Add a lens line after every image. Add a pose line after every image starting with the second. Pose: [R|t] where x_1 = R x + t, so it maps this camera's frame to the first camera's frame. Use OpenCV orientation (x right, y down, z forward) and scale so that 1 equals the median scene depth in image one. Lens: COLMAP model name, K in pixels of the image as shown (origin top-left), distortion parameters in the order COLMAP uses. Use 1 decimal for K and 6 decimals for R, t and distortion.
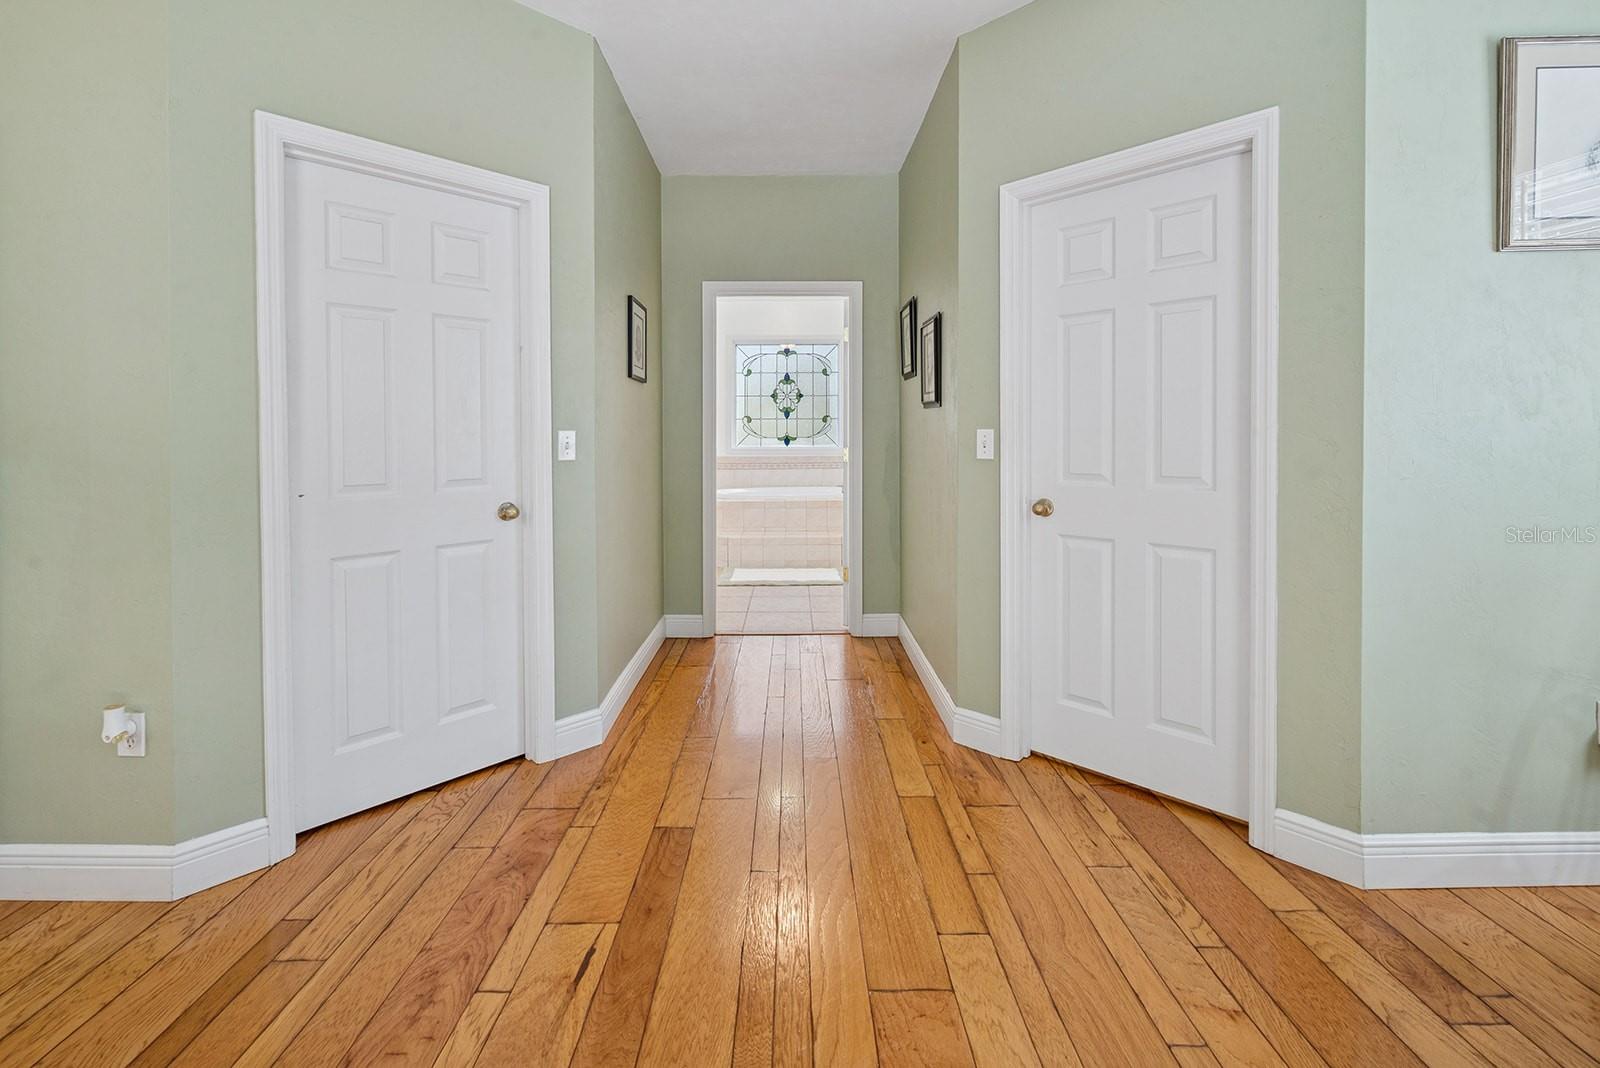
lens RADIAL K [[666.4, 0, 803.9], [0, 666.4, 440.4], [0, 0, 1]] dist [-0.002428, -0.000565]
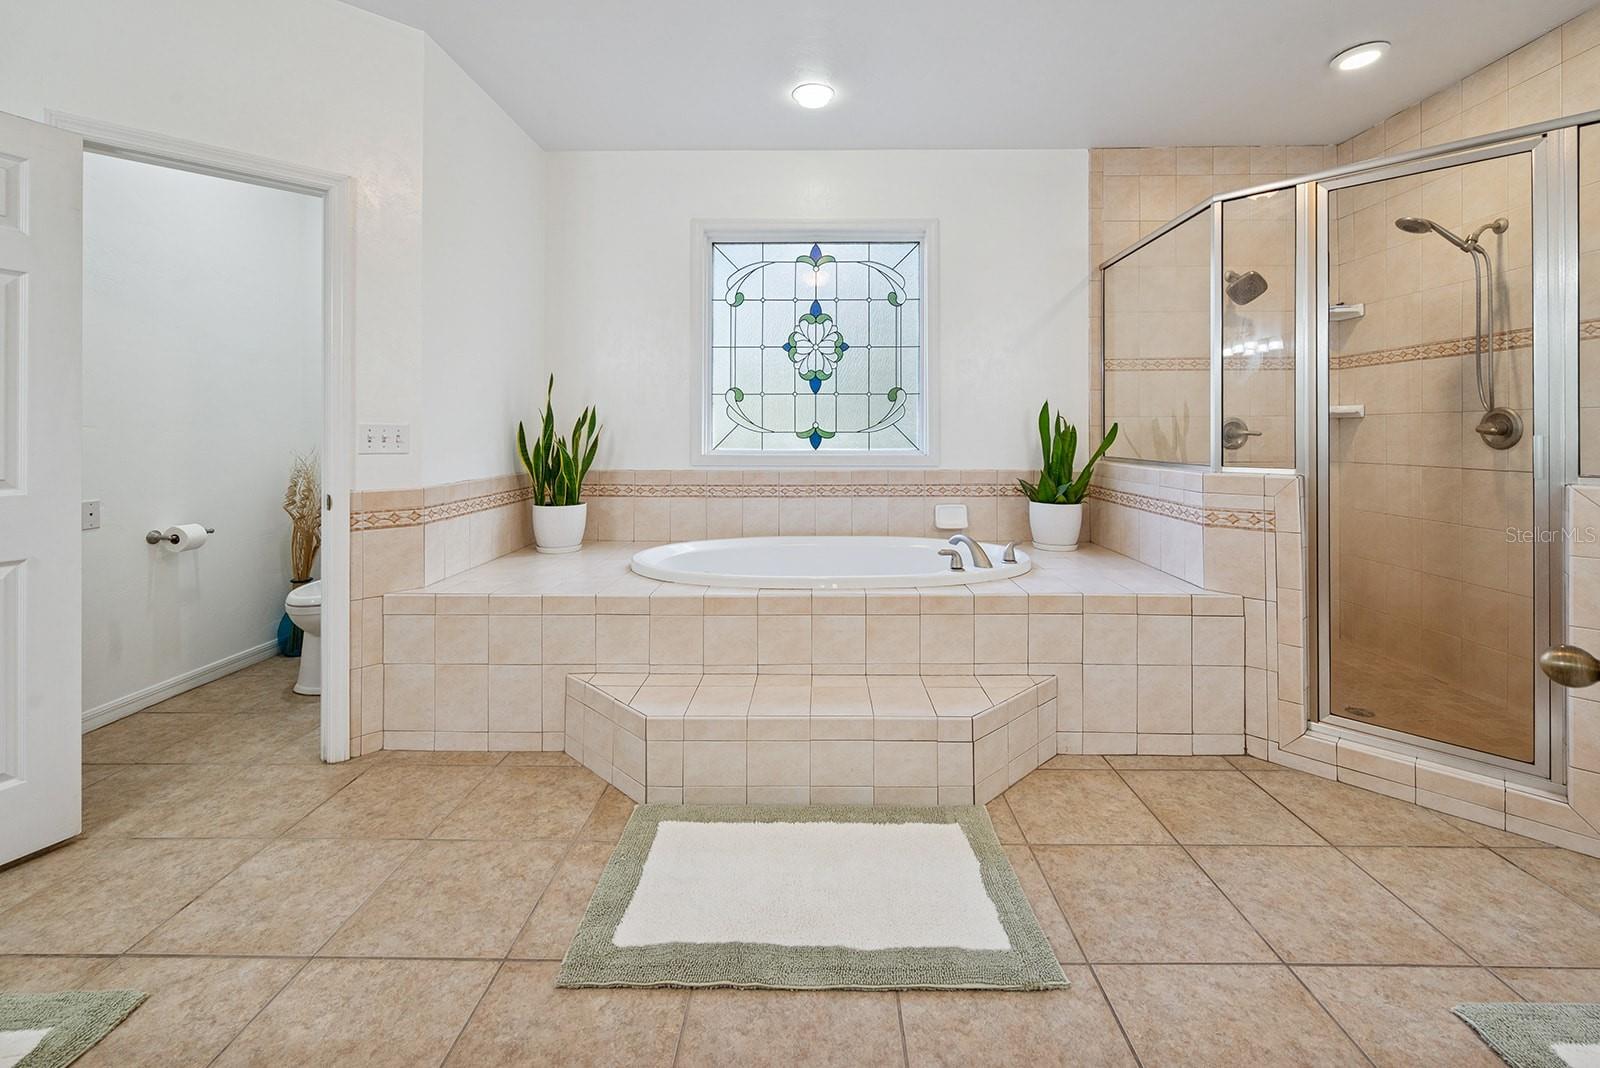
lens RADIAL K [[676.1, 0, 799.6], [0, 676.1, 416.2], [0, 0, 1]] dist [-0.001986, -0.000766]
pose [[0.998967, 0.003677, -0.045302, -0.014554], [-0.005123, 0.999480, -0.031851, -0.000286], [0.045161, 0.032050, 0.998465, 0.505180]]
